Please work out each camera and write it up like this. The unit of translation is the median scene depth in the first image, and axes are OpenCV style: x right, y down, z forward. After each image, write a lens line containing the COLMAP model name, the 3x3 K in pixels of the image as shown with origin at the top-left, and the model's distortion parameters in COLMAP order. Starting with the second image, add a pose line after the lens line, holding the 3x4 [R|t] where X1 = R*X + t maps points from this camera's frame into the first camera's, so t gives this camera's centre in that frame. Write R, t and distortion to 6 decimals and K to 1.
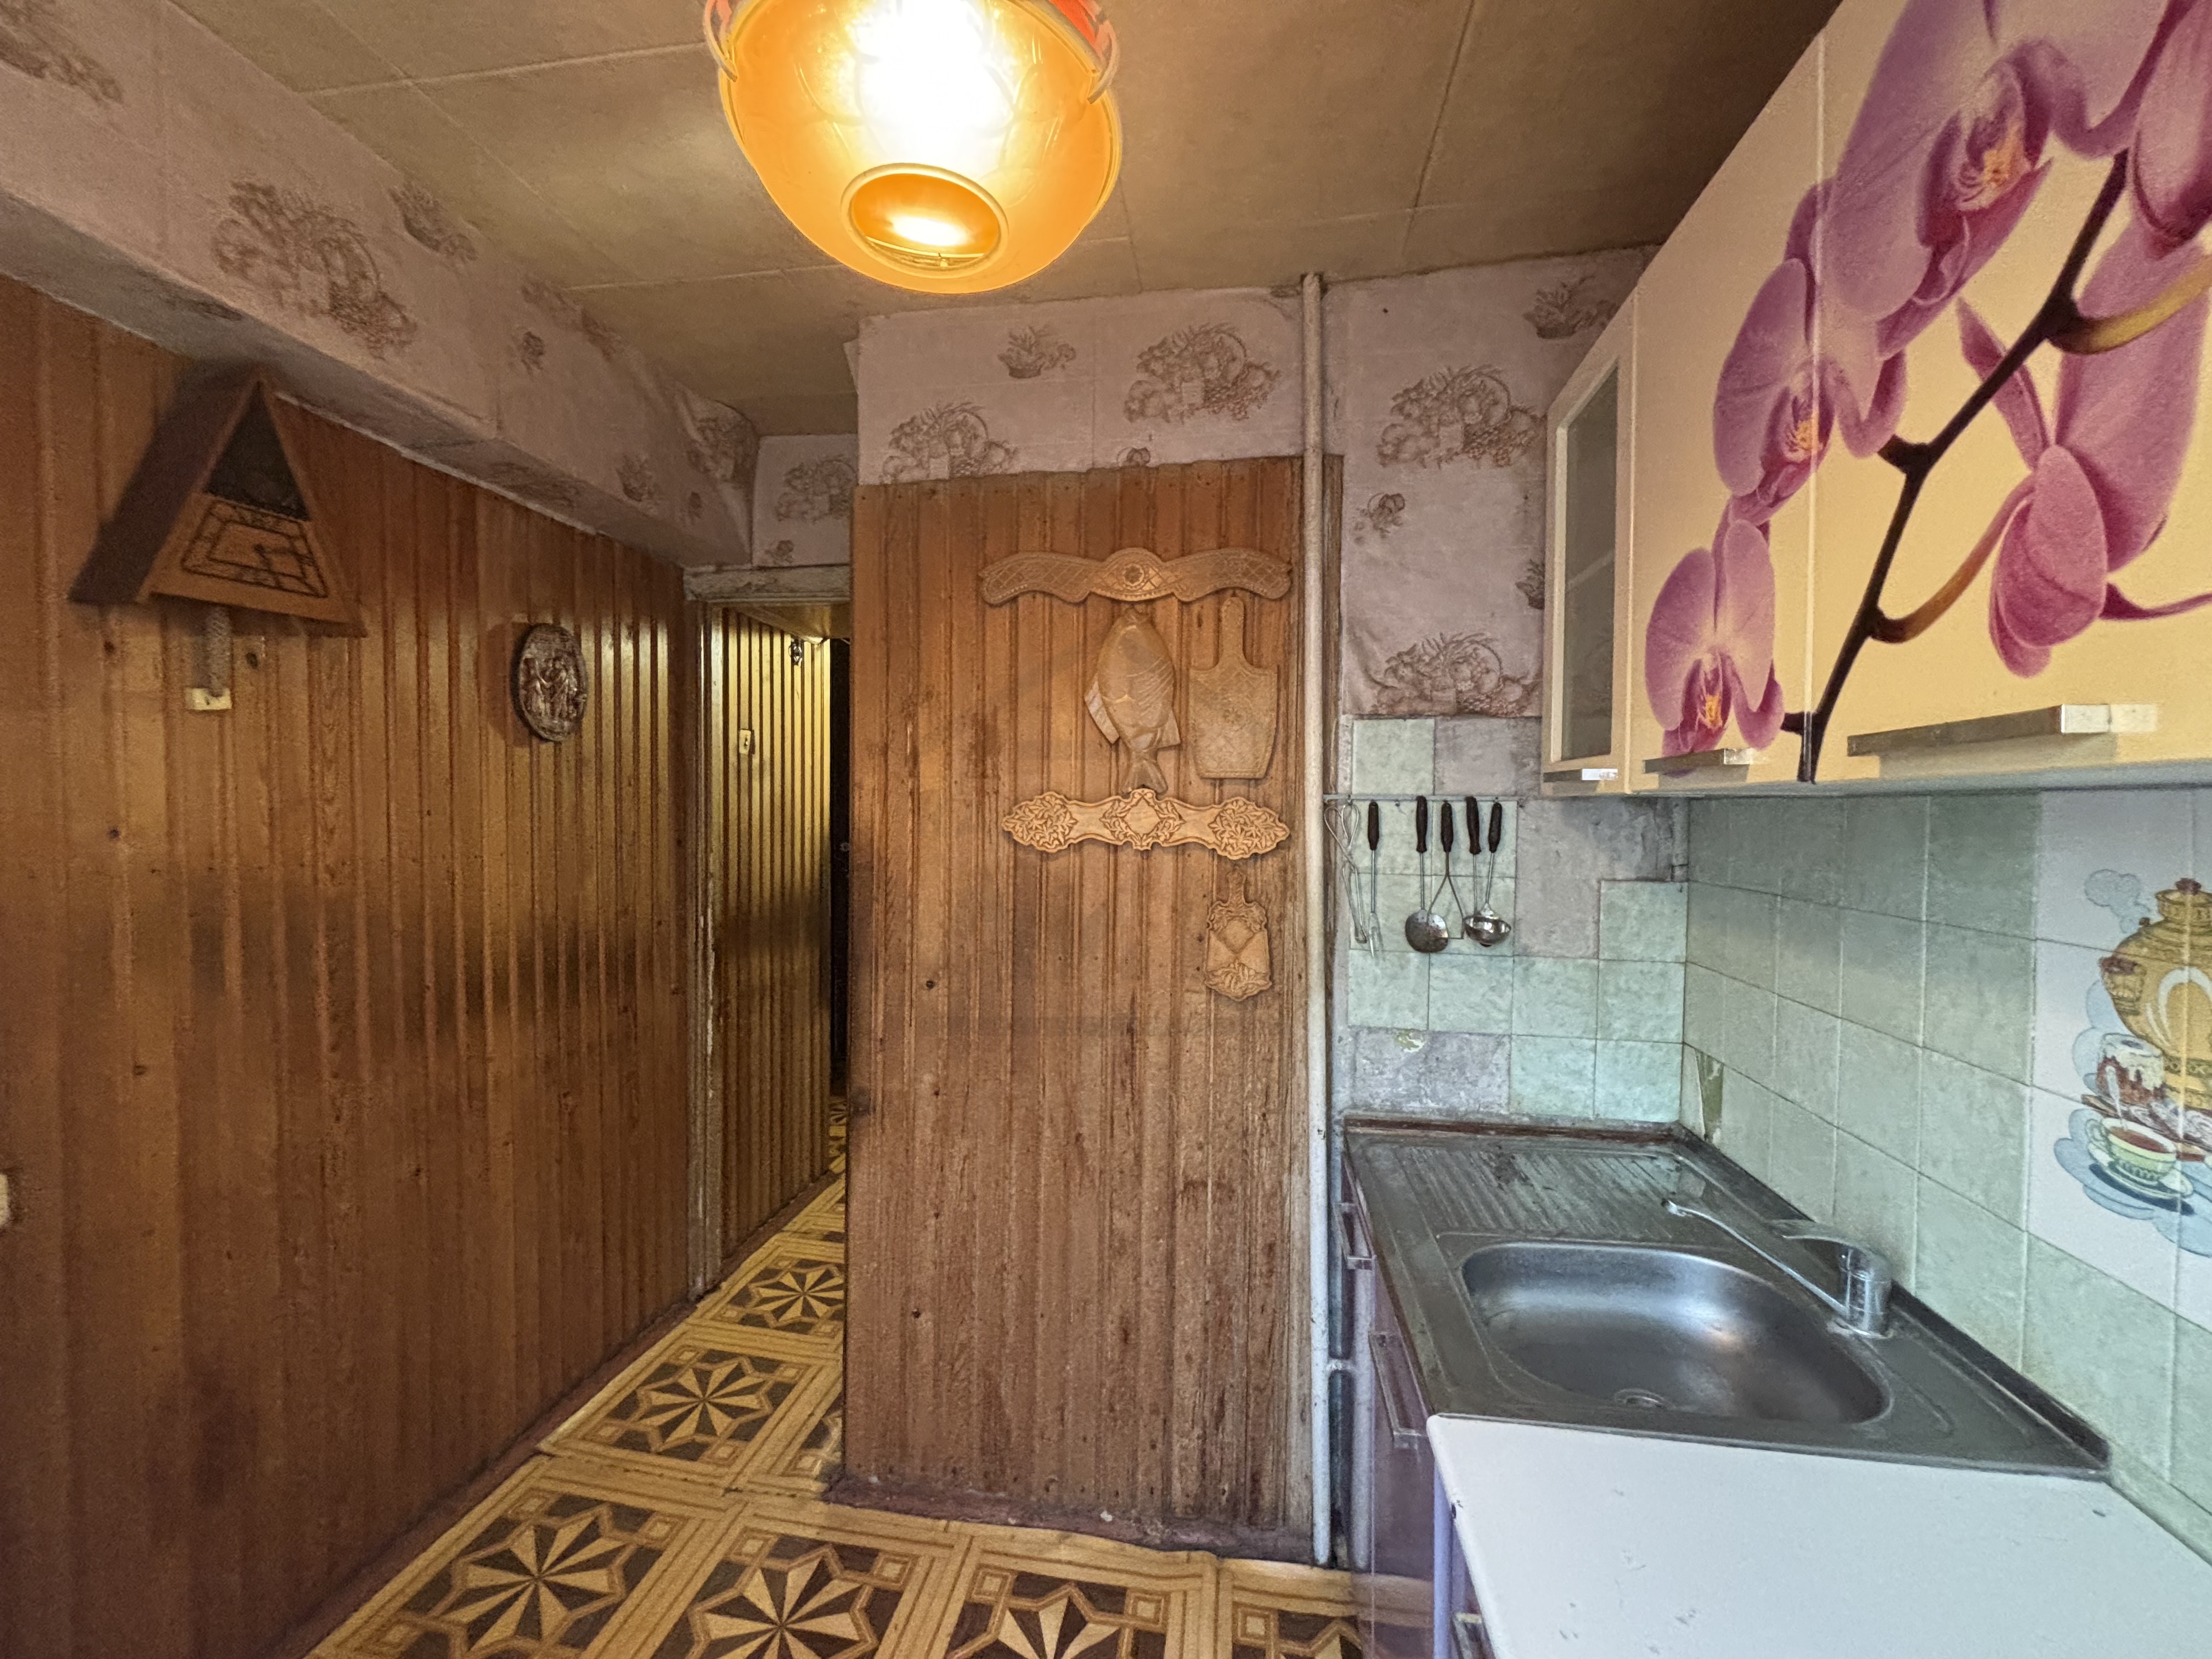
lens RADIAL K [[899.9, 0, 1109.8], [0, 899.9, 825.7], [0, 0, 1]] dist [0.000322, -0.000298]
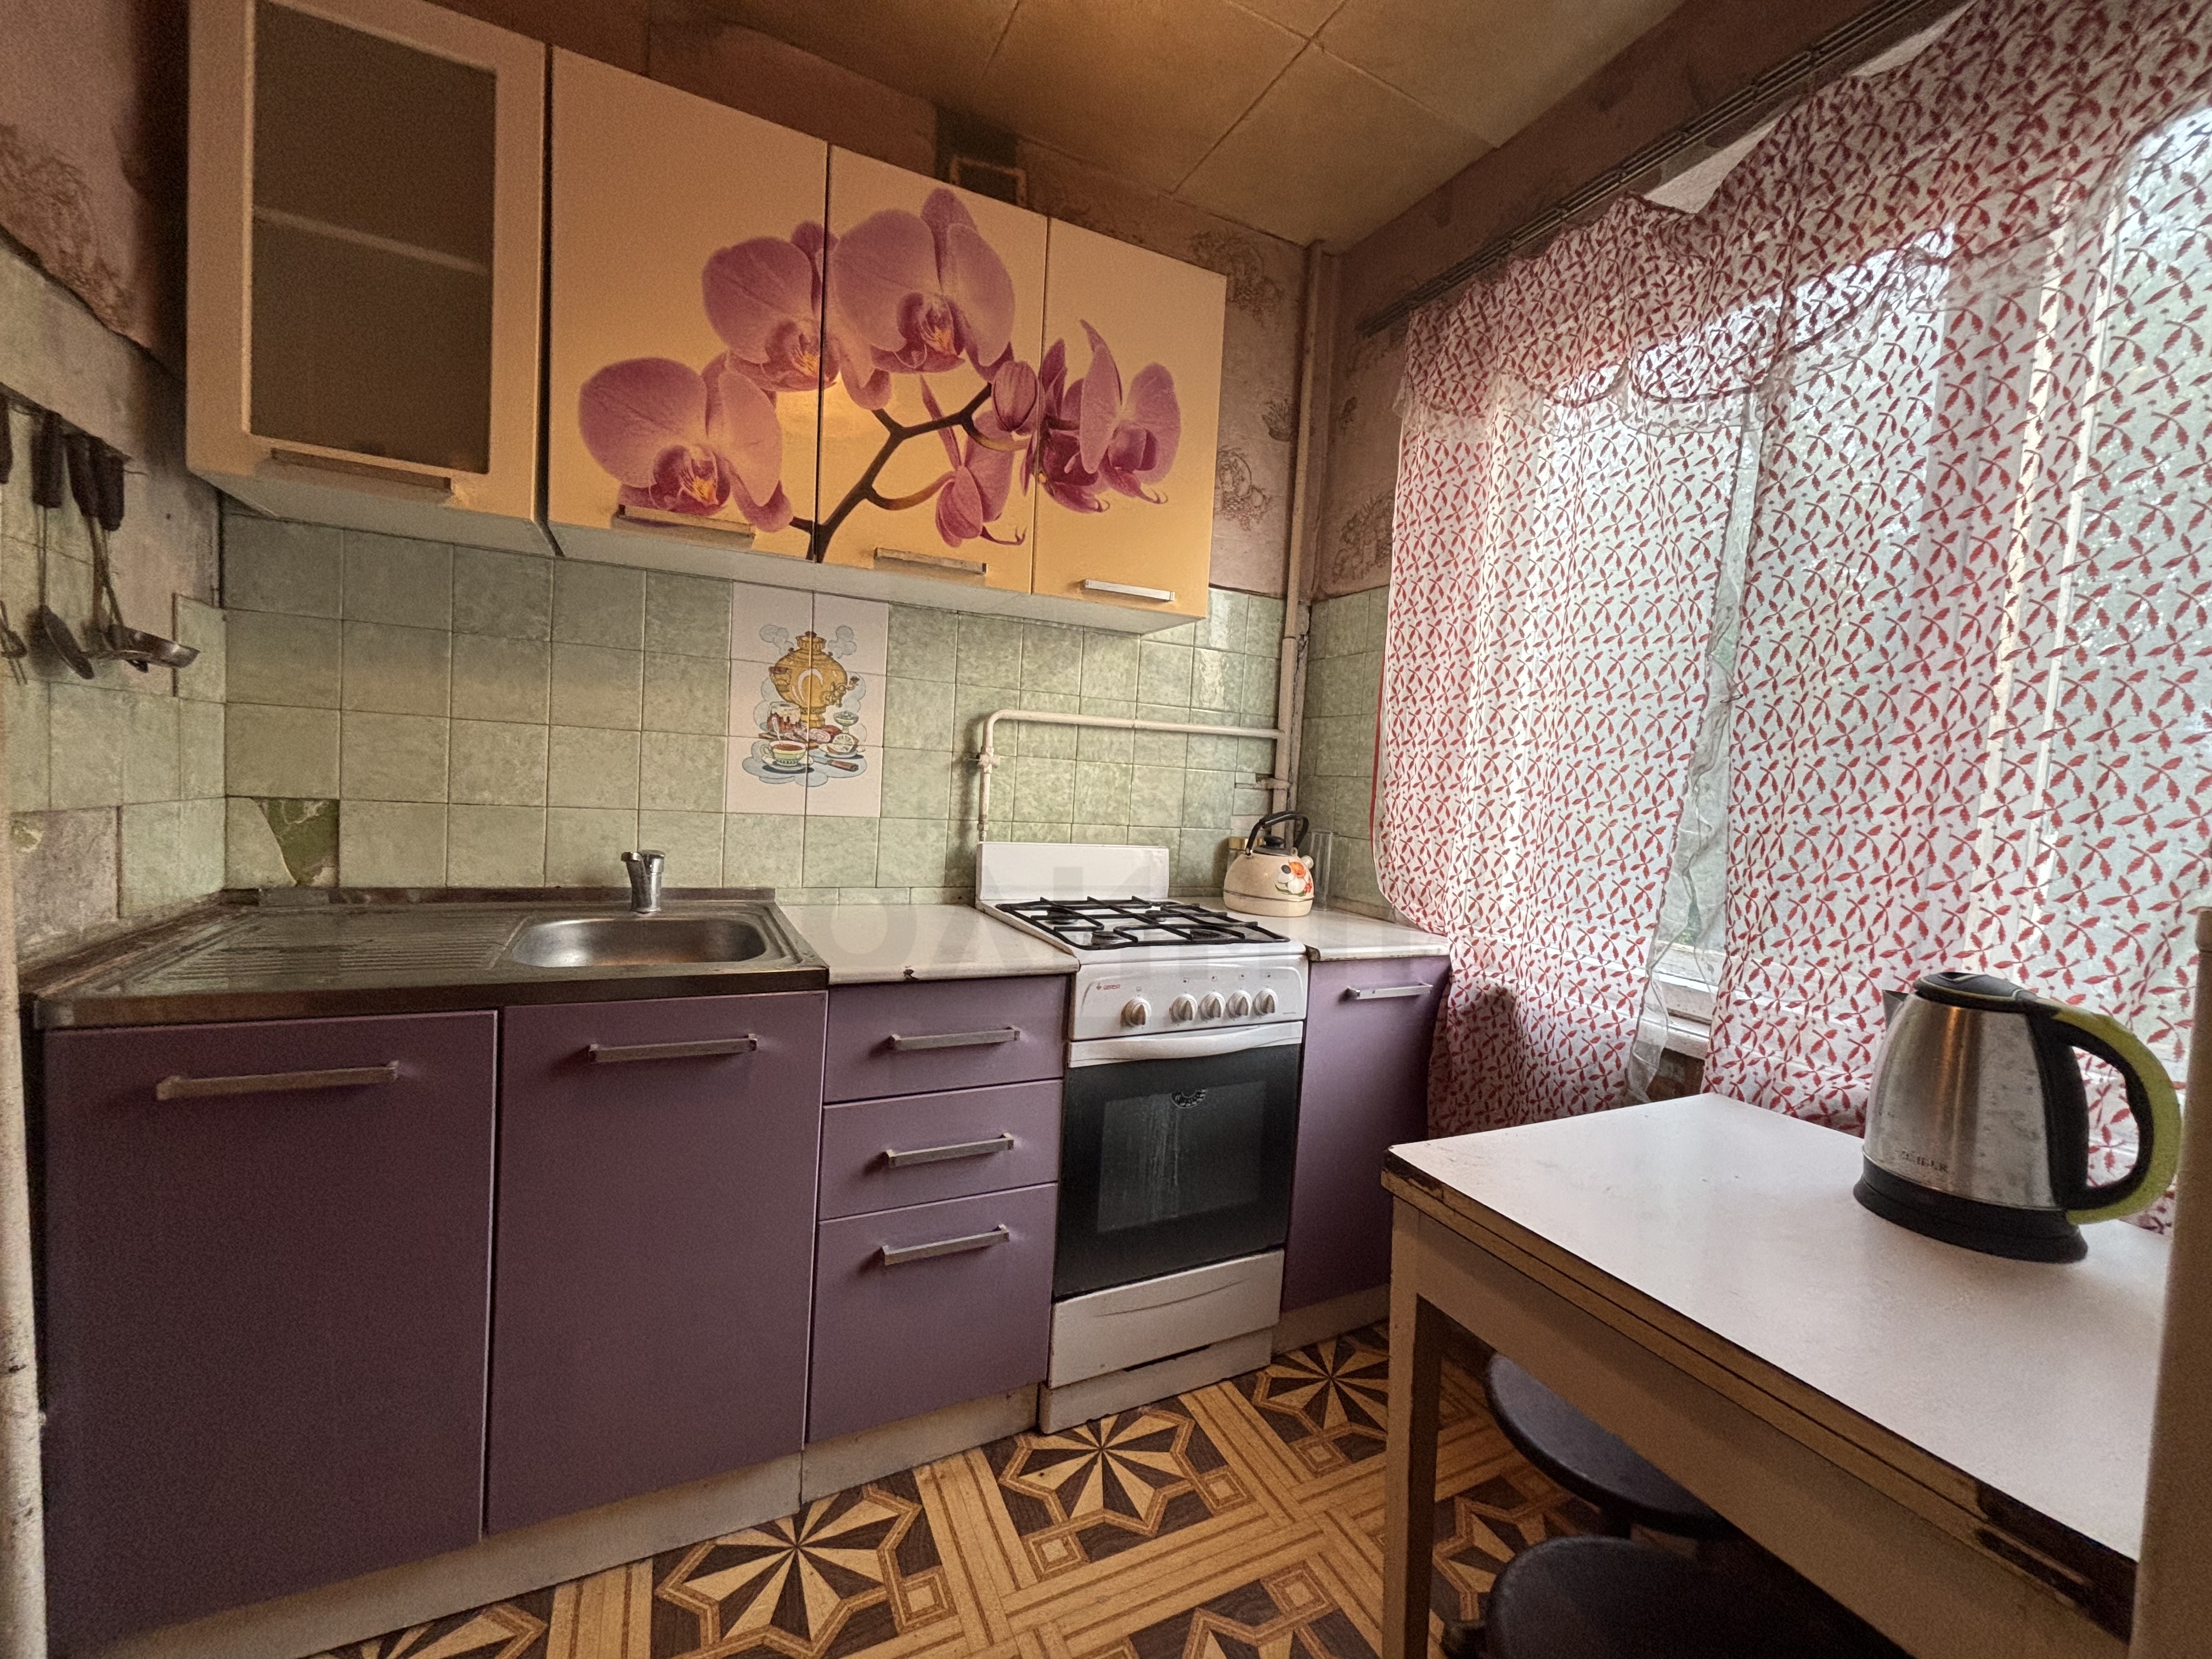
lens RADIAL K [[885.4, 0, 1107.8], [0, 885.4, 827.9], [0, 0, 1]] dist [-0.005076, 0.000949]
pose [[-0.580977, -0.086009, 0.809363, -1.156753], [-0.042662, 0.996252, 0.075246, 0.356302], [-0.812801, 0.009187, -0.582469, 1.675089]]
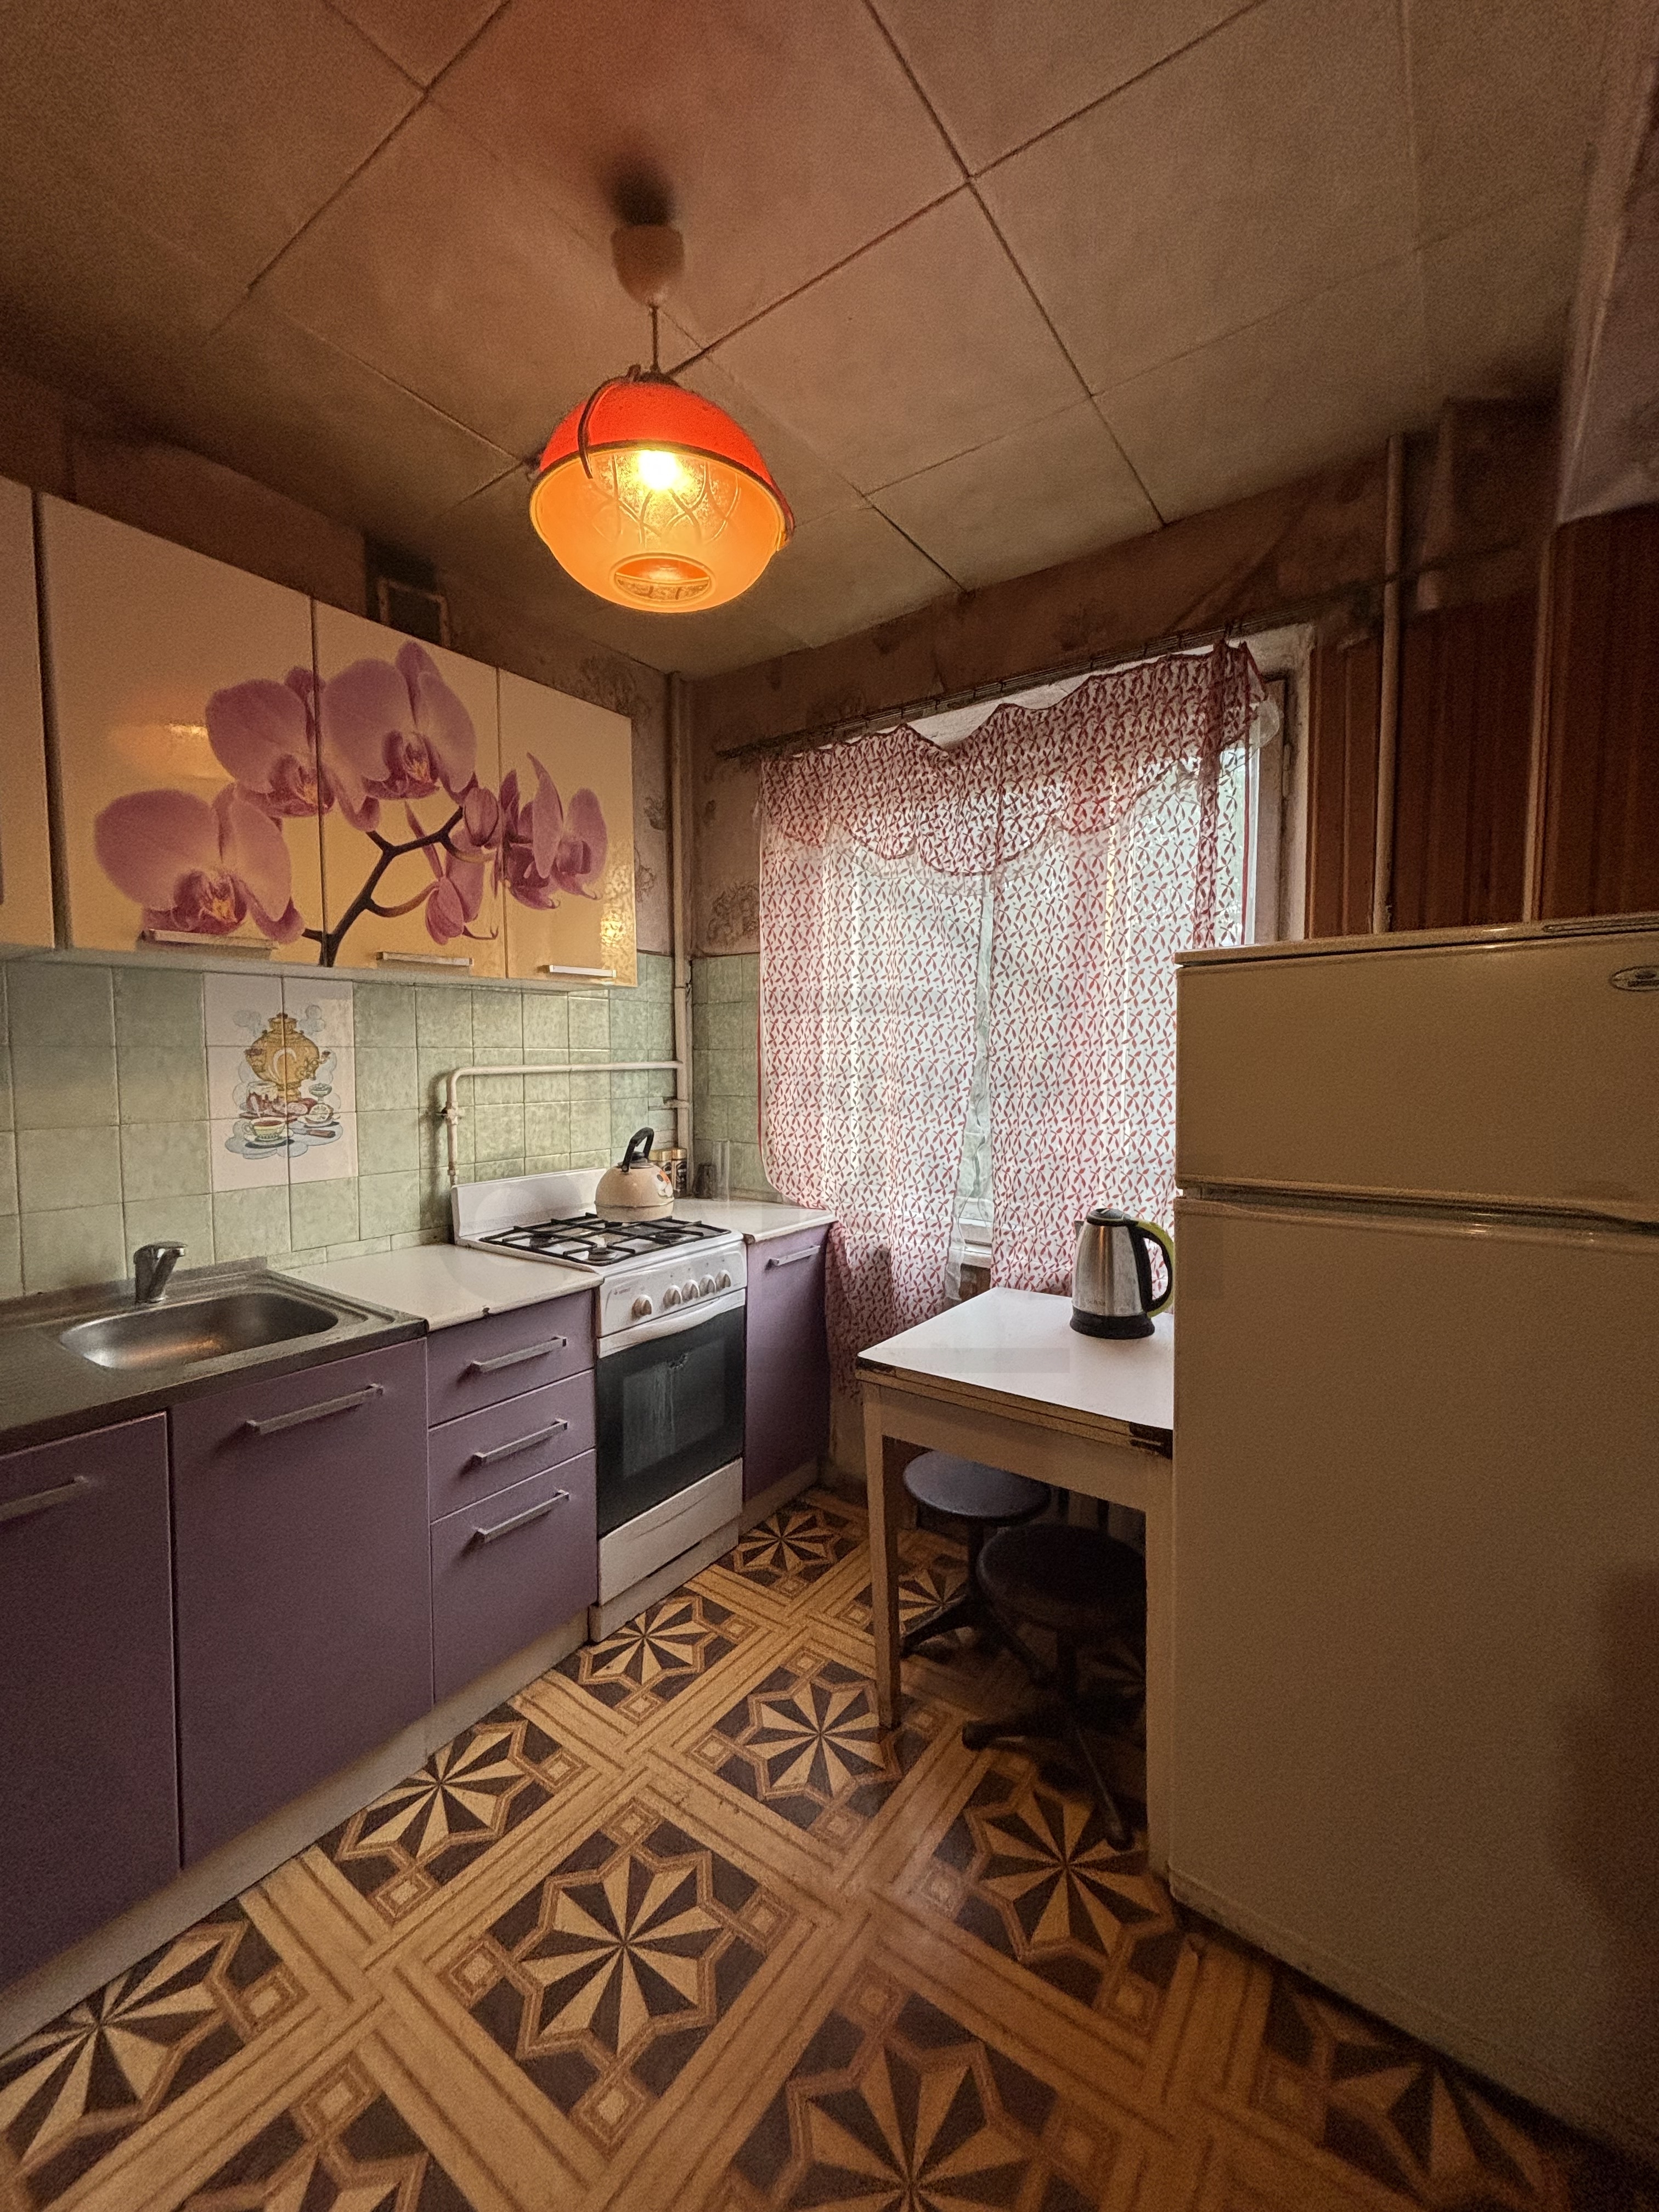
lens RADIAL K [[885.4, 0, 829.6], [0, 885.4, 1105.4], [0, 0, 1]] dist [-0.005076, 0.000949]
pose [[-0.900477, -0.032586, 0.433681, -1.246550], [0.003936, 0.996538, 0.083051, 0.113962], [-0.434885, 0.076492, -0.897231, 2.507575]]
